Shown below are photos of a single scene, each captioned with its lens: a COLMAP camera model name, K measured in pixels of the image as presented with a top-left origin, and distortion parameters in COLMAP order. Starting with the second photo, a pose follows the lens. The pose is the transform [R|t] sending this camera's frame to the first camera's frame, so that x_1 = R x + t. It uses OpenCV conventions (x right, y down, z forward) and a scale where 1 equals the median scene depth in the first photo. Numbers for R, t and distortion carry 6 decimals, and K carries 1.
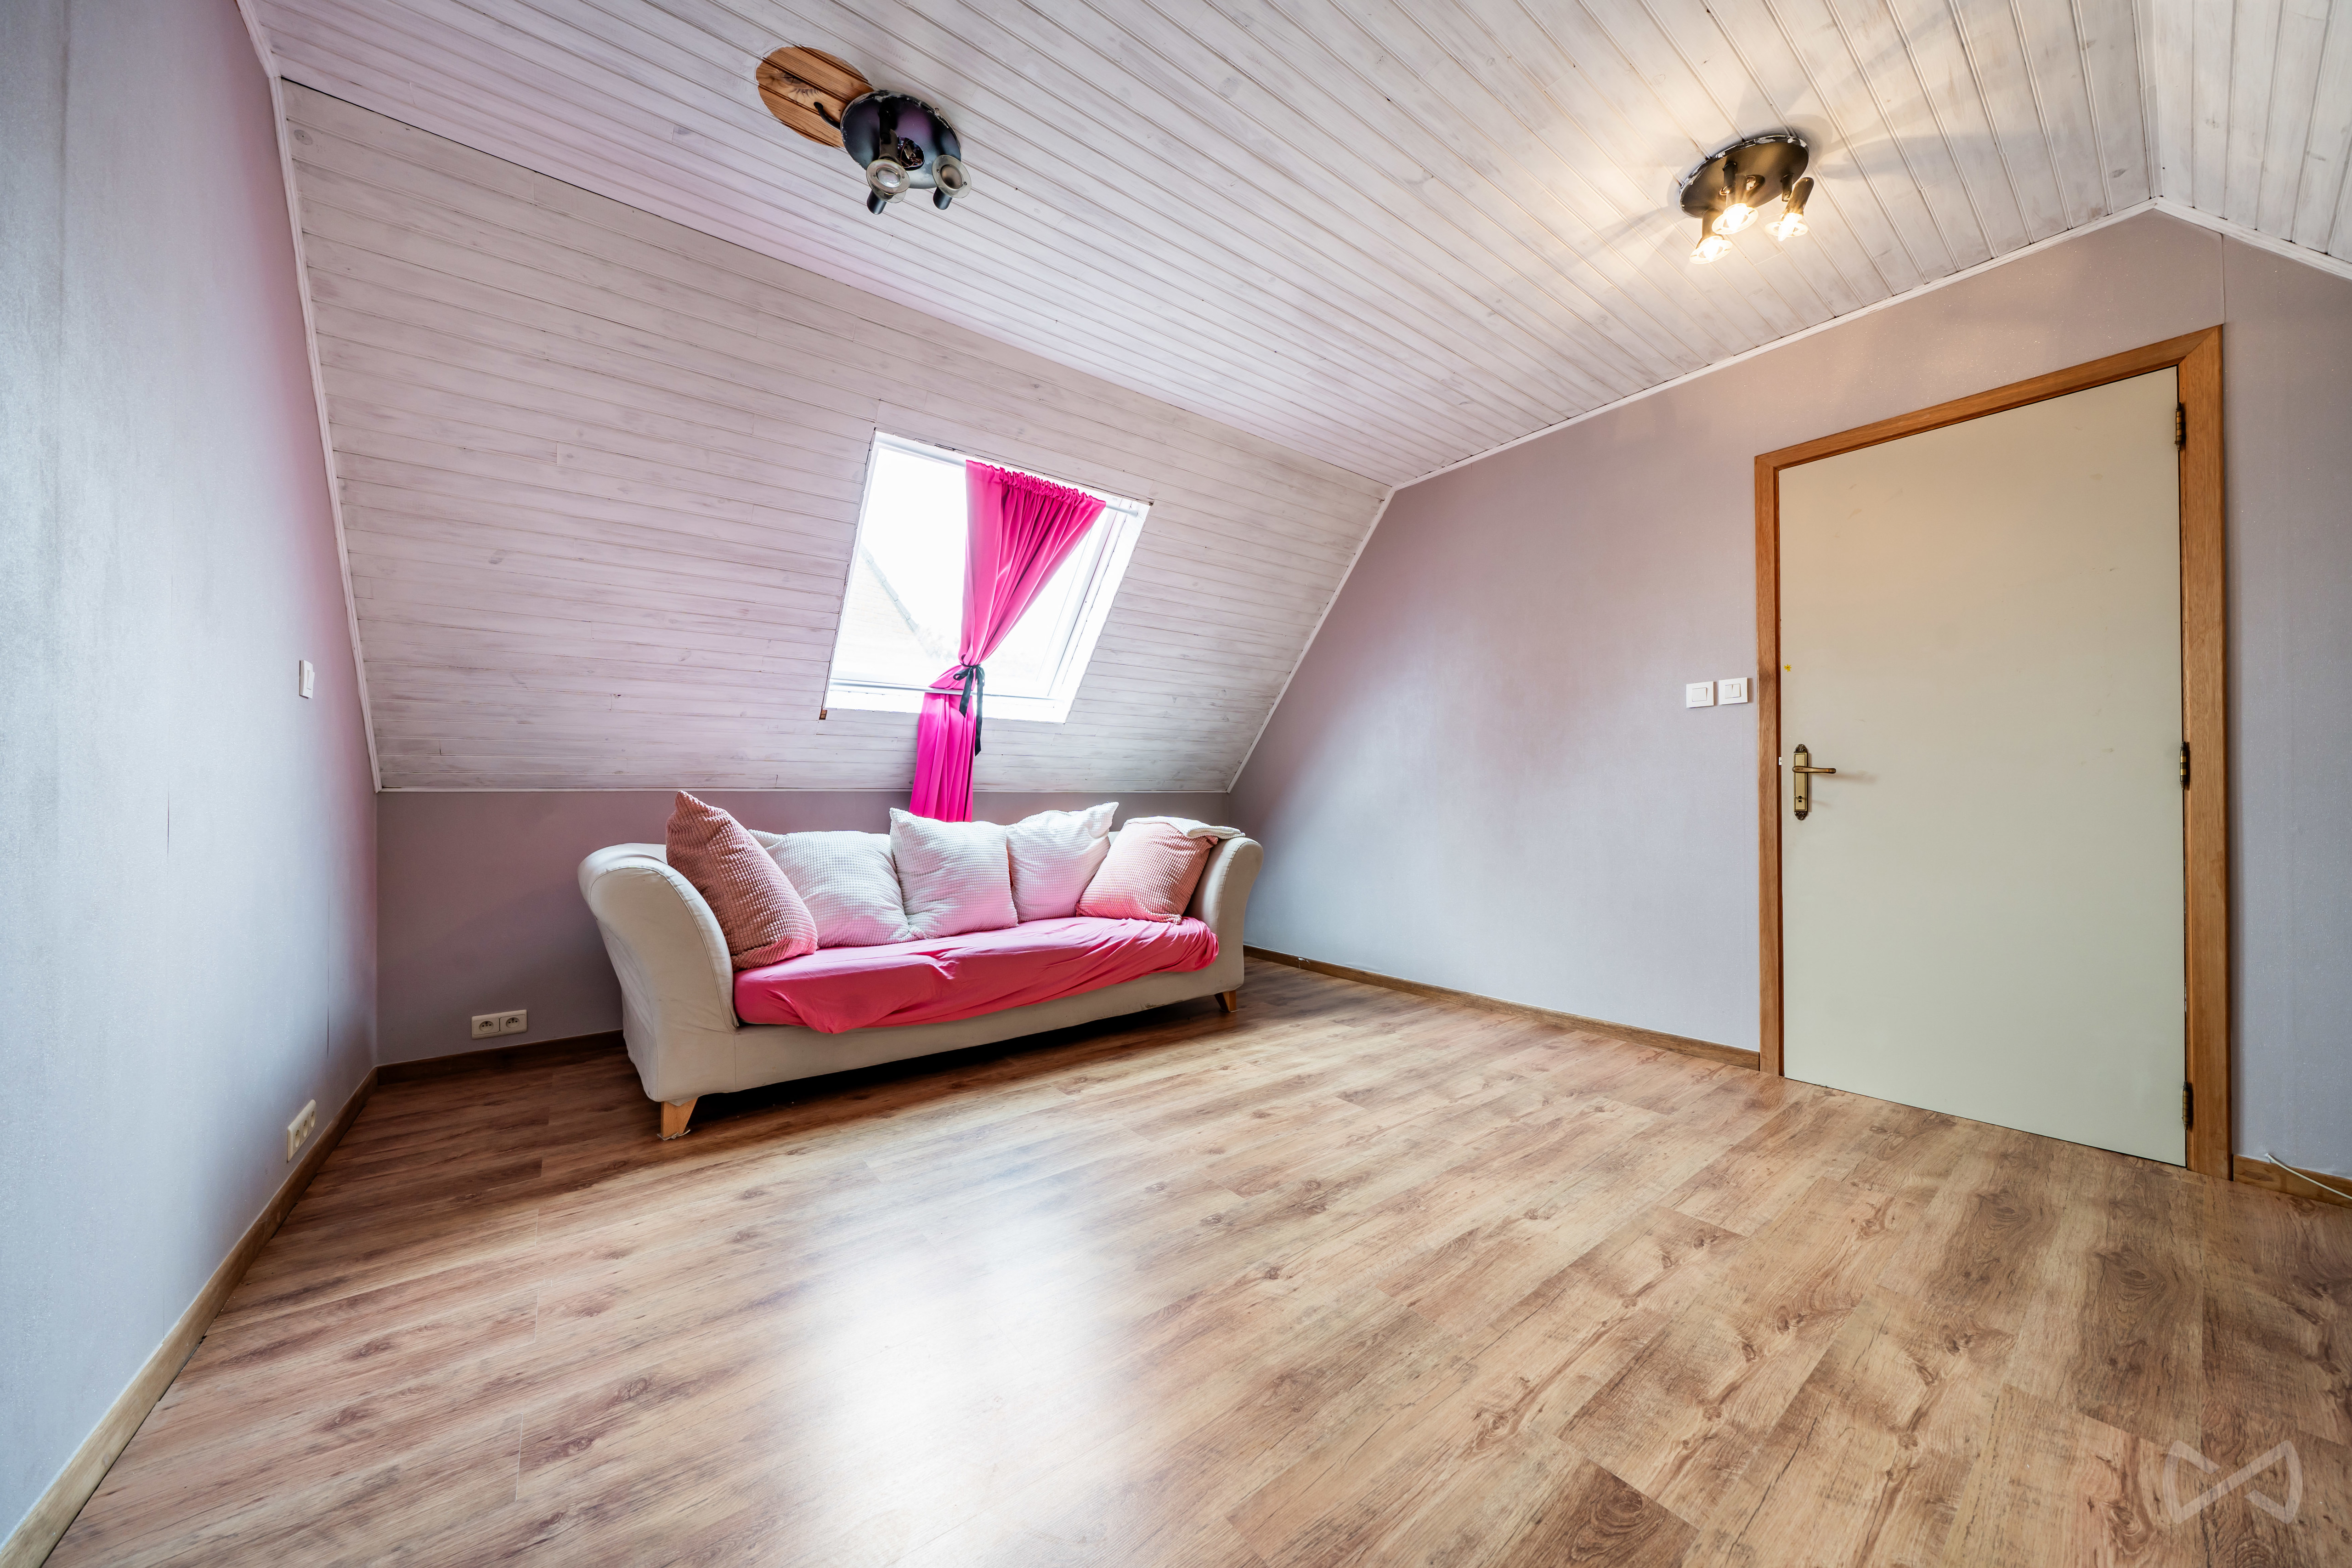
lens RADIAL K [[793.8, 0, 1166.8], [0, 793.8, 783.8], [0, 0, 1]] dist [-0.004239, -0.000088]
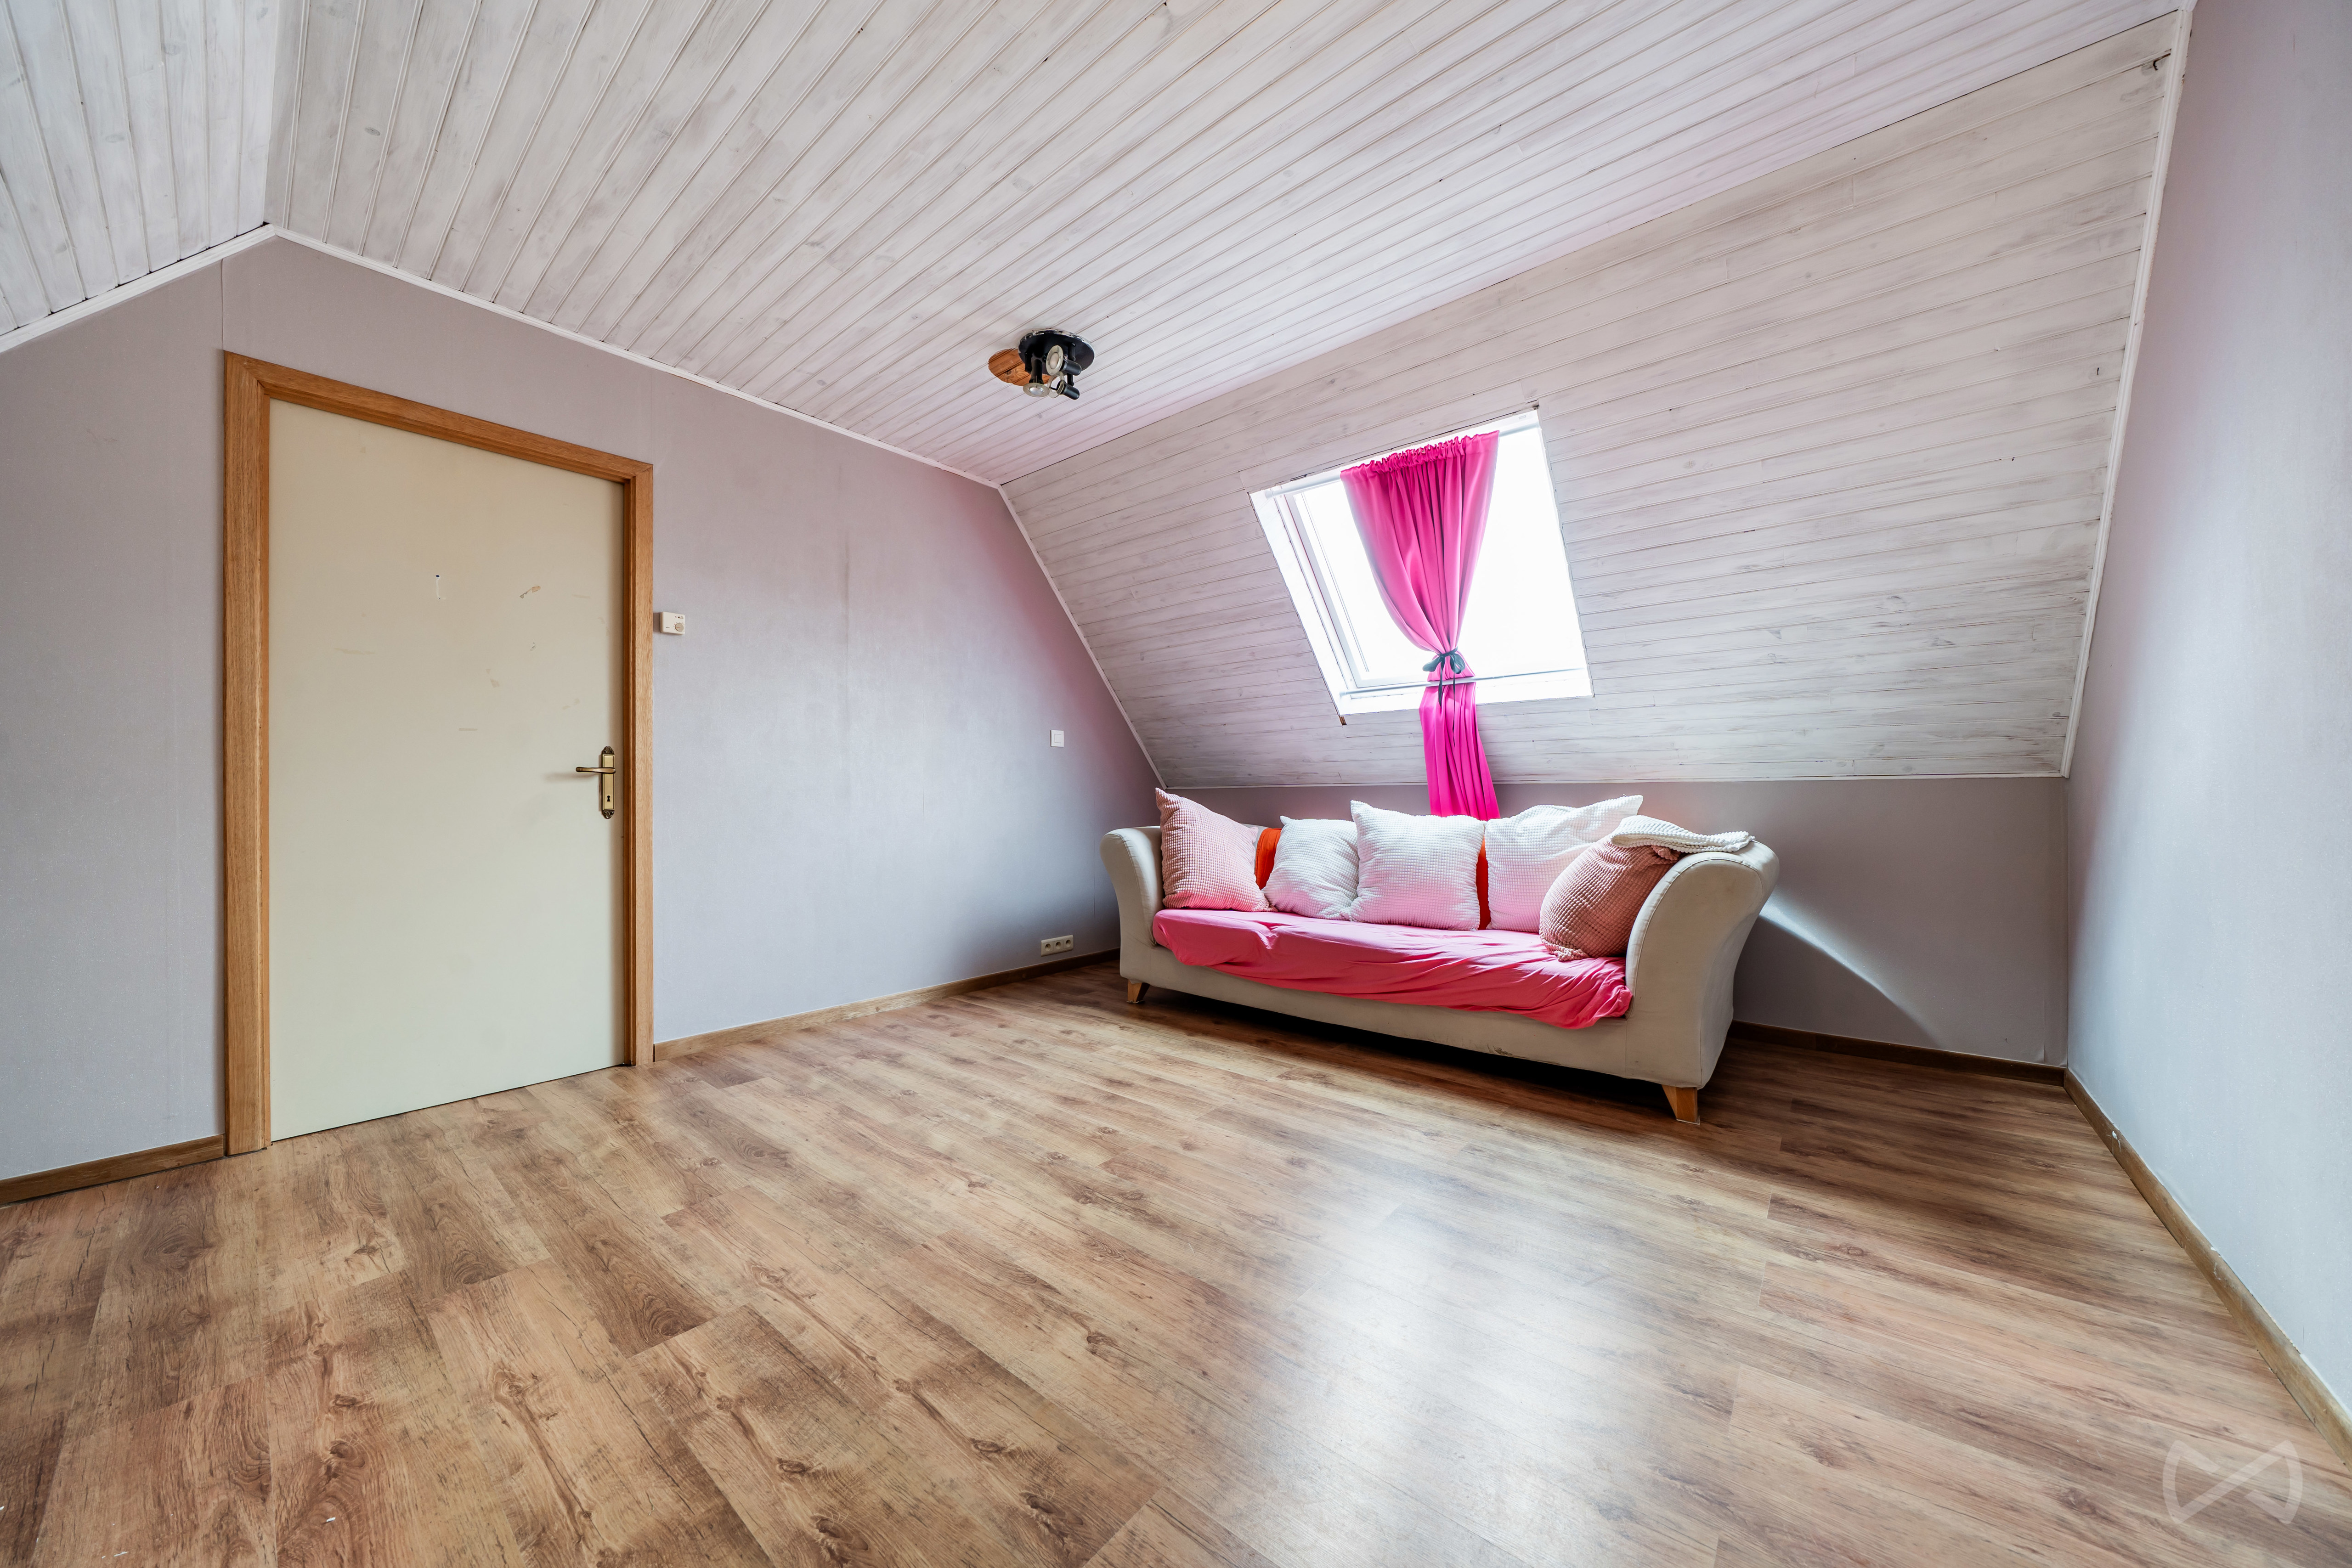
lens RADIAL K [[793.7, 0, 1174.4], [0, 793.7, 784.9], [0, 0, 1]] dist [-0.004239, -0.000088]
pose [[0.227008, -0.011765, -0.973822, 0.990659], [0.022634, 0.999721, -0.006801, 0.015269], [0.973630, -0.020497, 0.227211, 0.735972]]
